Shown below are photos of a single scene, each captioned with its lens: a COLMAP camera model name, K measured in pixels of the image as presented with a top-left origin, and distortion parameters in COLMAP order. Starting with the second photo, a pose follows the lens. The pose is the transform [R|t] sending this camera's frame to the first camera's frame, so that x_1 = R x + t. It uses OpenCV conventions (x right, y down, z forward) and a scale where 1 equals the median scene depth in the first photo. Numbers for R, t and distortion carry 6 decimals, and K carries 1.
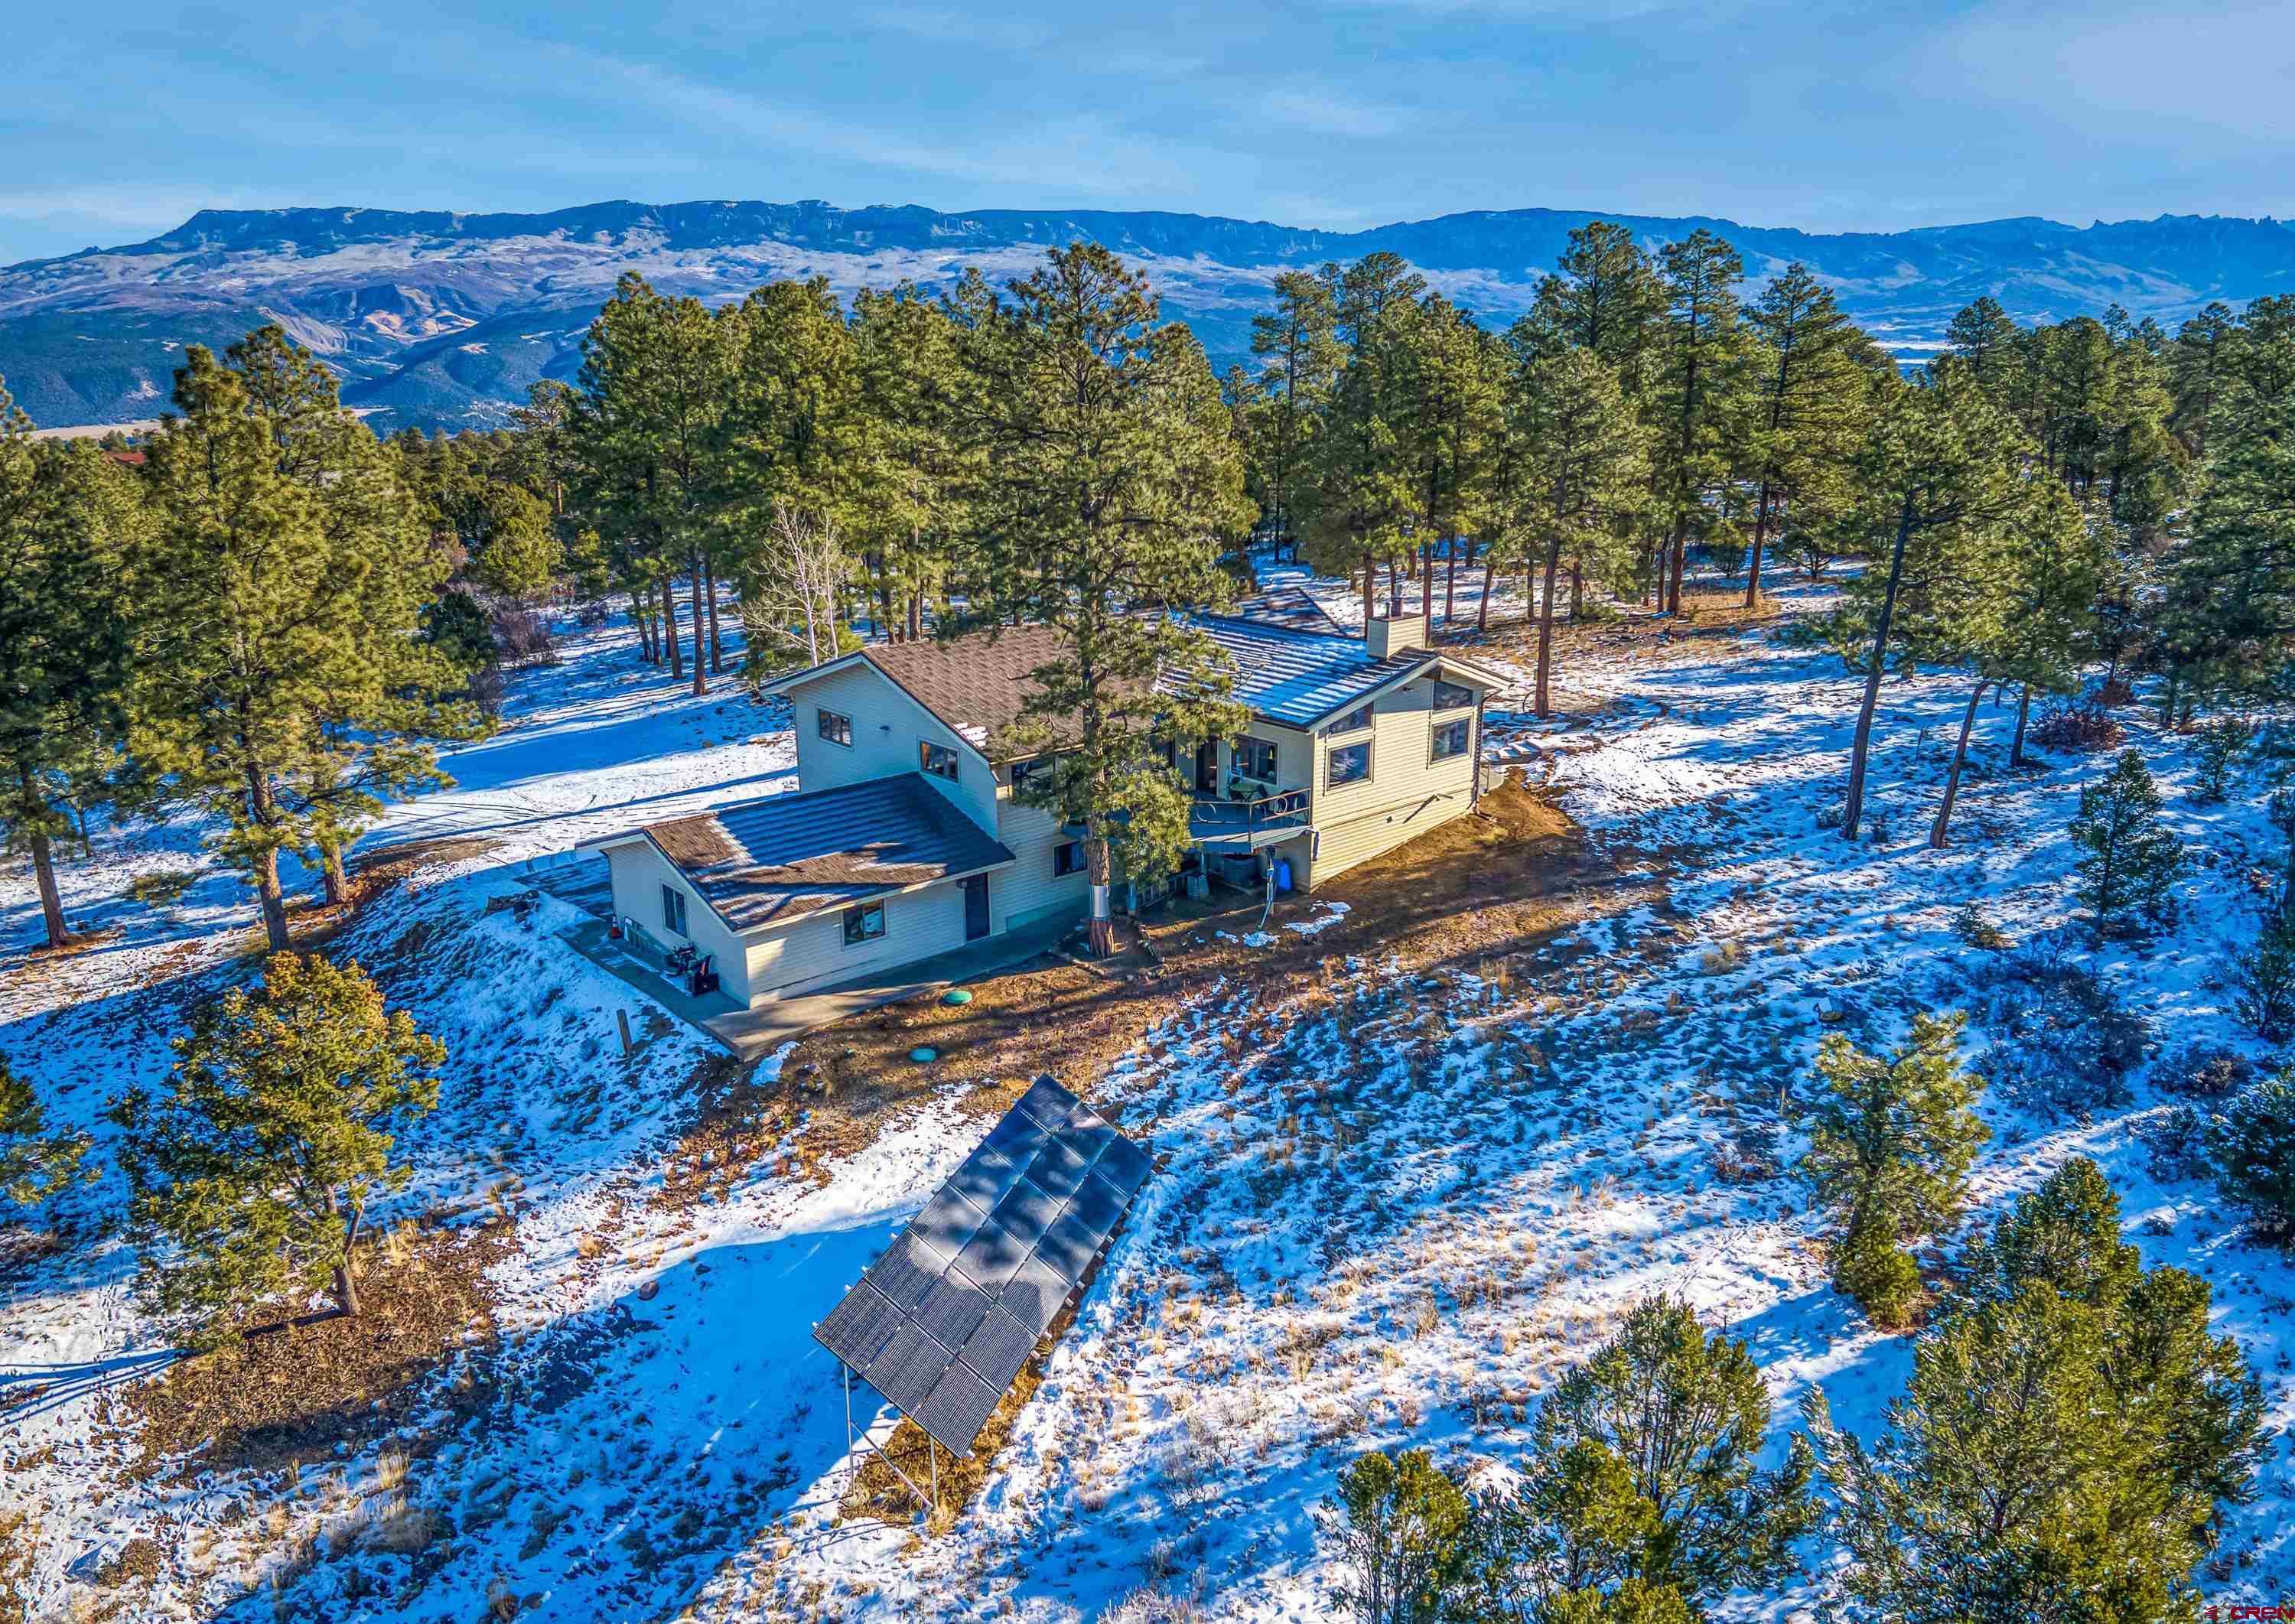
lens RADIAL K [[1699.7, 0, 1135.1], [0, 1699.7, 807.5], [0, 0, 1]] dist [0.006260, -0.022863]
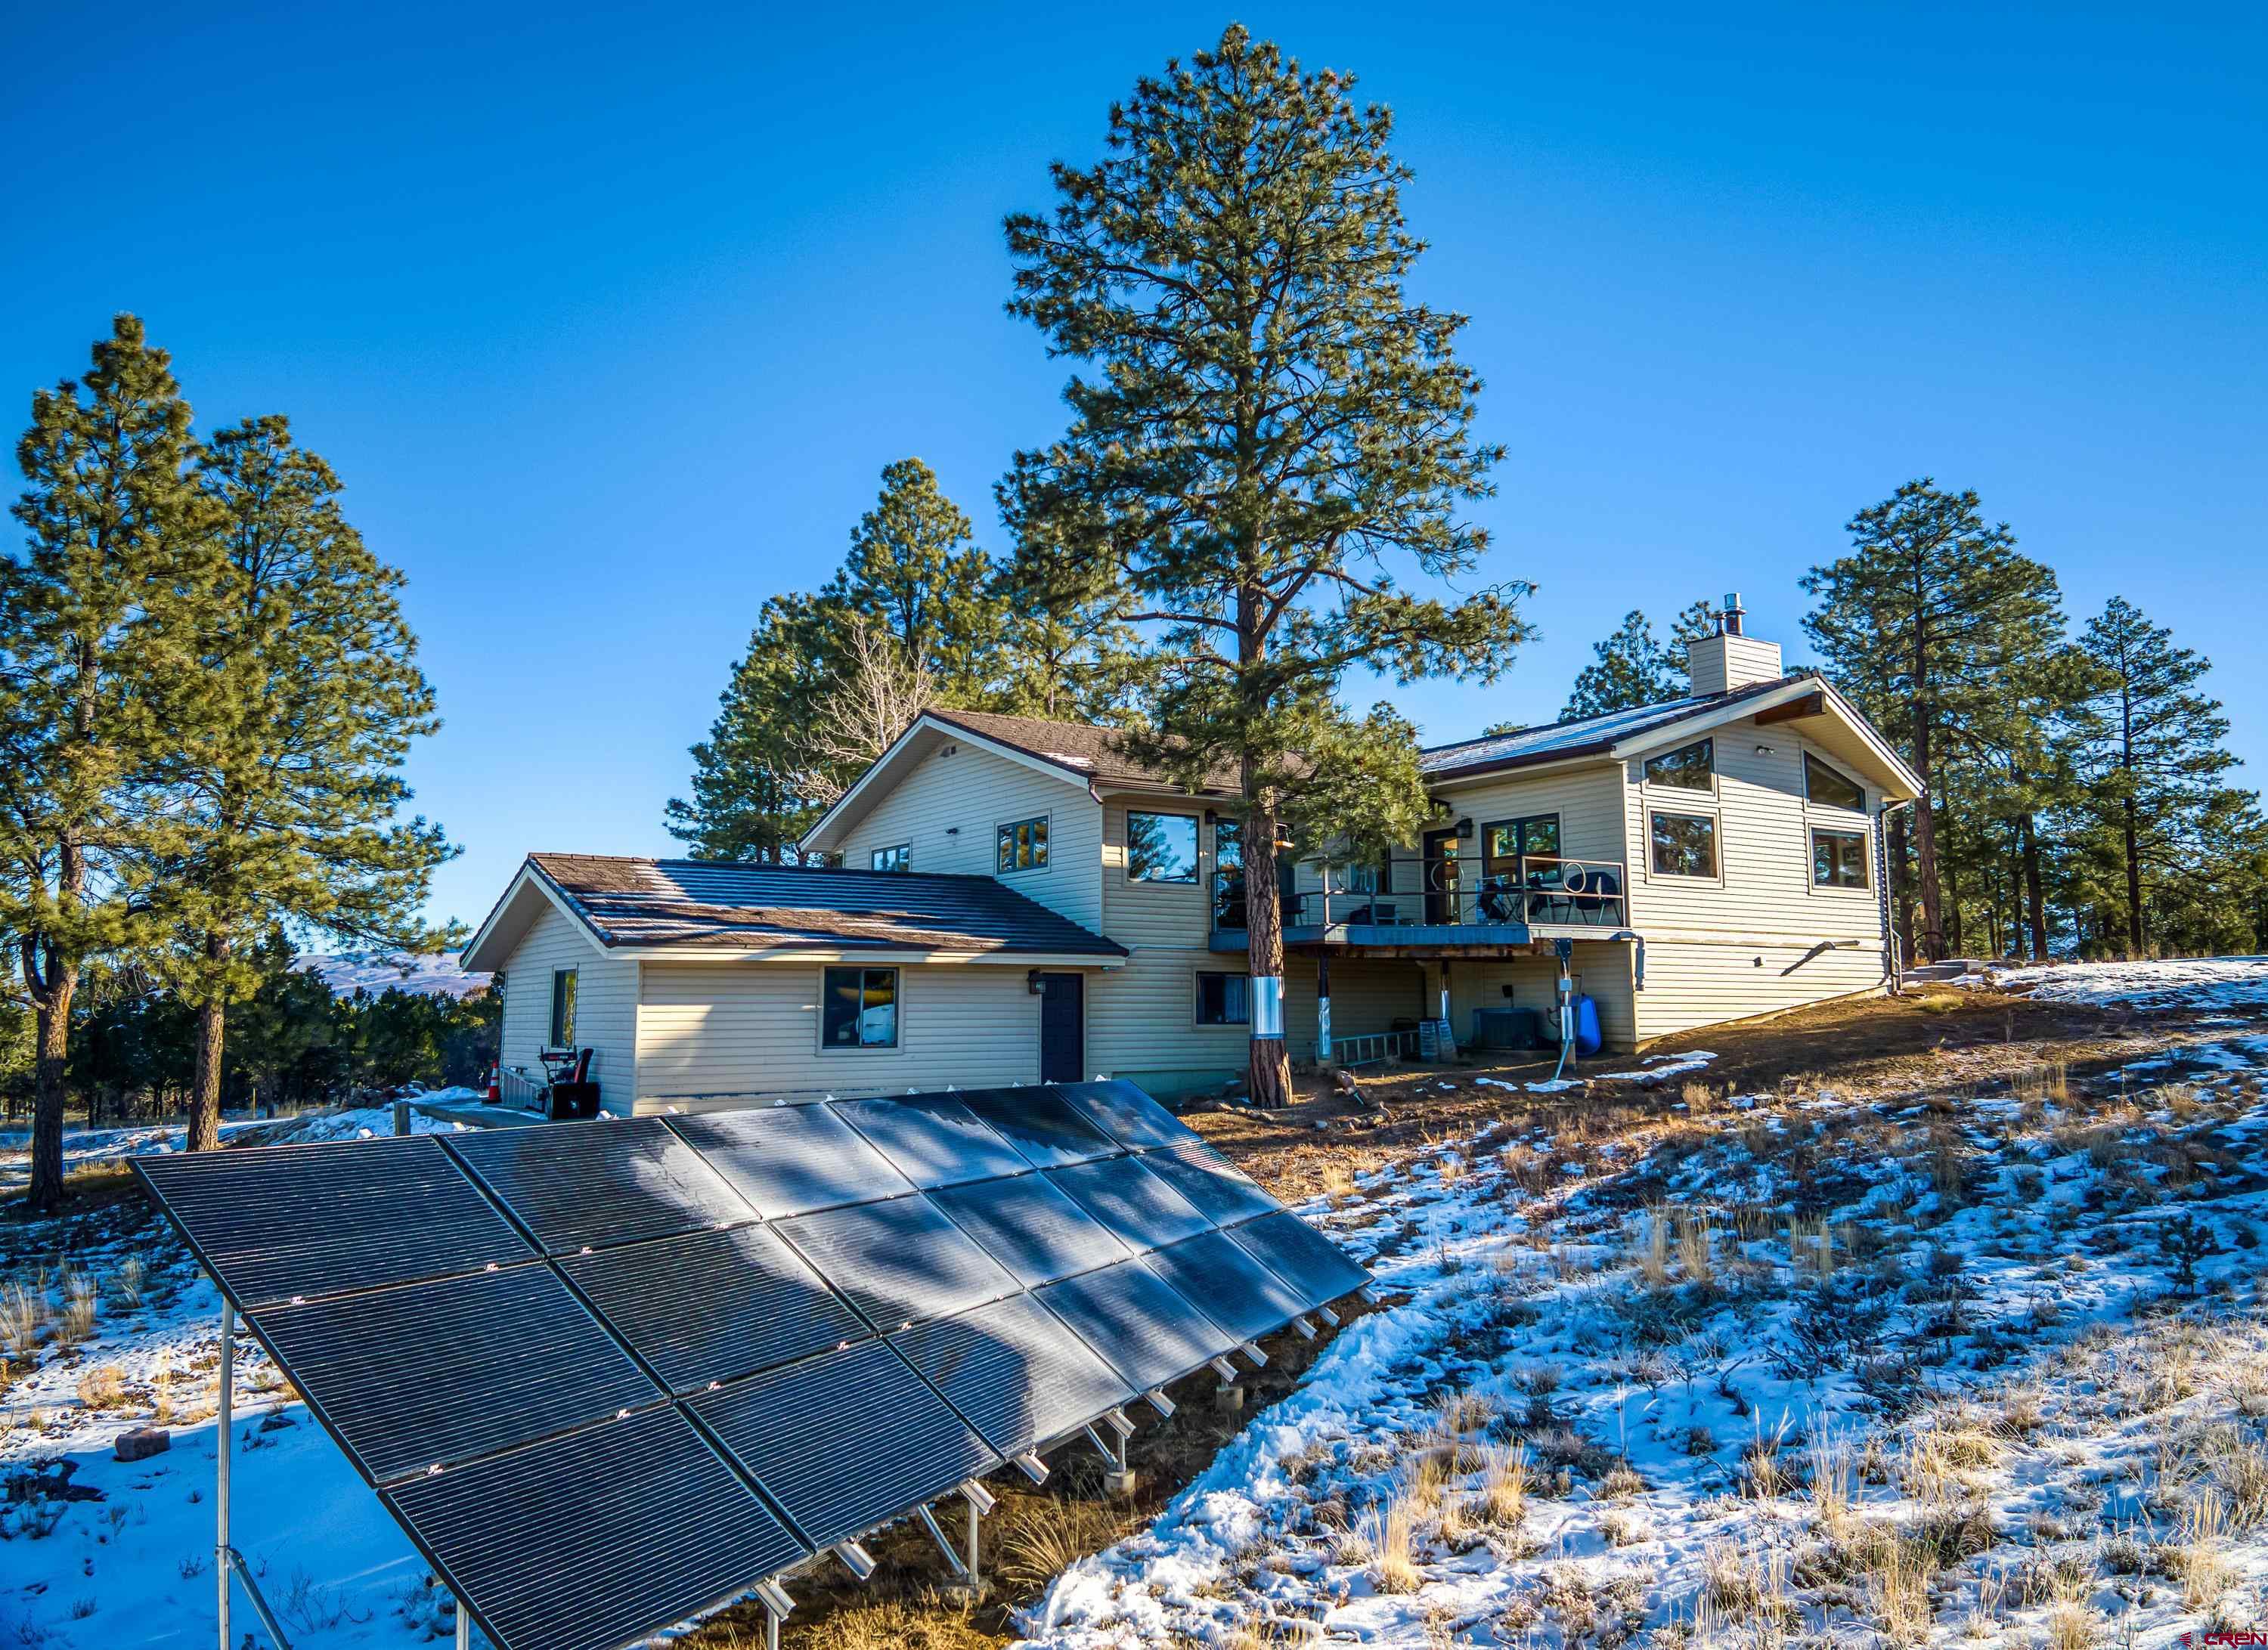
lens RADIAL K [[1619.7, 0, 1109.1], [0, 1619.7, 827.8], [0, 0, 1]] dist [0.039828, -0.000755]
pose [[0.989909, -0.022368, -0.139931, 0.005073], [-0.034361, 0.920105, -0.390162, 0.245774], [0.137479, 0.391033, 0.910051, 0.527329]]
